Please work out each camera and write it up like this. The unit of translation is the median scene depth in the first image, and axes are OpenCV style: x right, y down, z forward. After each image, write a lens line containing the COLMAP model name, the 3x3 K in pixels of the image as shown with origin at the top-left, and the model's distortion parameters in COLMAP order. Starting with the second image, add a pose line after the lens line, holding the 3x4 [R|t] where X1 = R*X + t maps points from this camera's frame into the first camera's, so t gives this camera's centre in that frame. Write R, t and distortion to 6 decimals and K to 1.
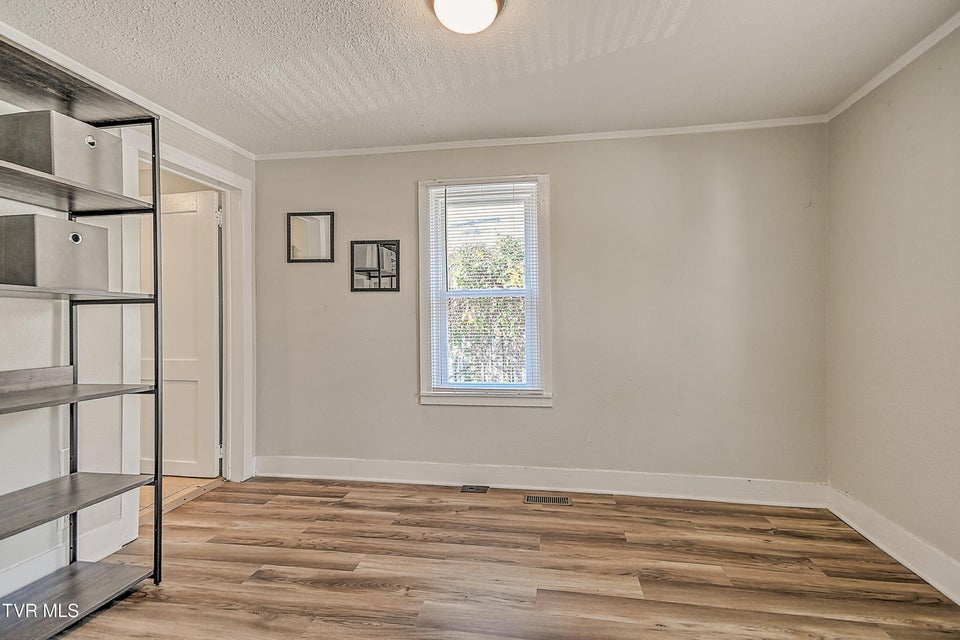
lens RADIAL K [[449.4, 0, 477.8], [0, 449.4, 317.7], [0, 0, 1]] dist [0.030041, -0.000230]
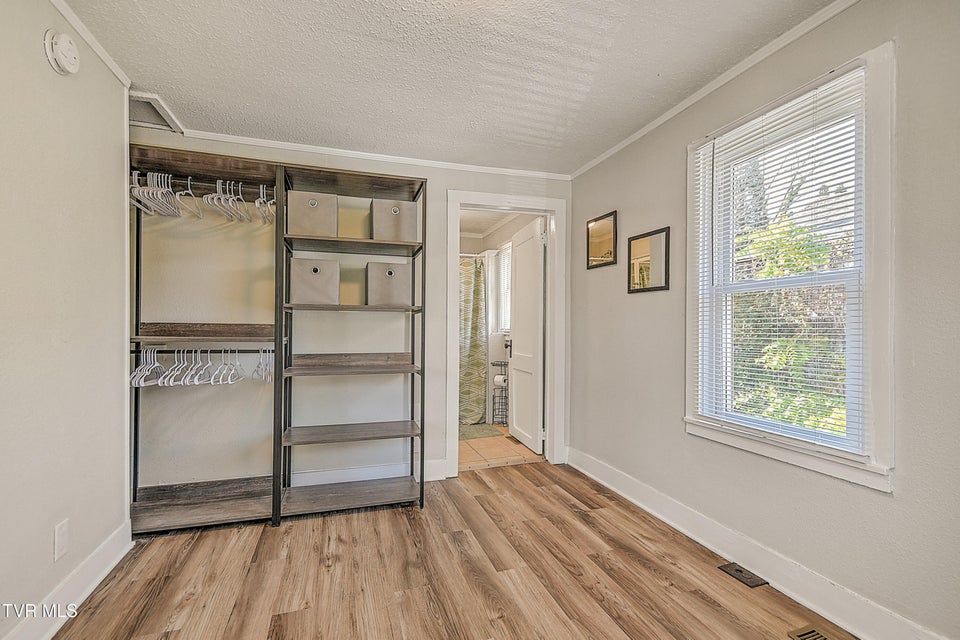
lens RADIAL K [[422.2, 0, 476.1], [0, 422.2, 329.4], [0, 0, 1]] dist [0.009918, -0.000721]
pose [[0.478450, 0.011806, -0.878035, 0.373305], [0.002031, 0.999892, 0.014552, 0.002316], [0.878112, -0.008746, 0.478374, 0.363135]]
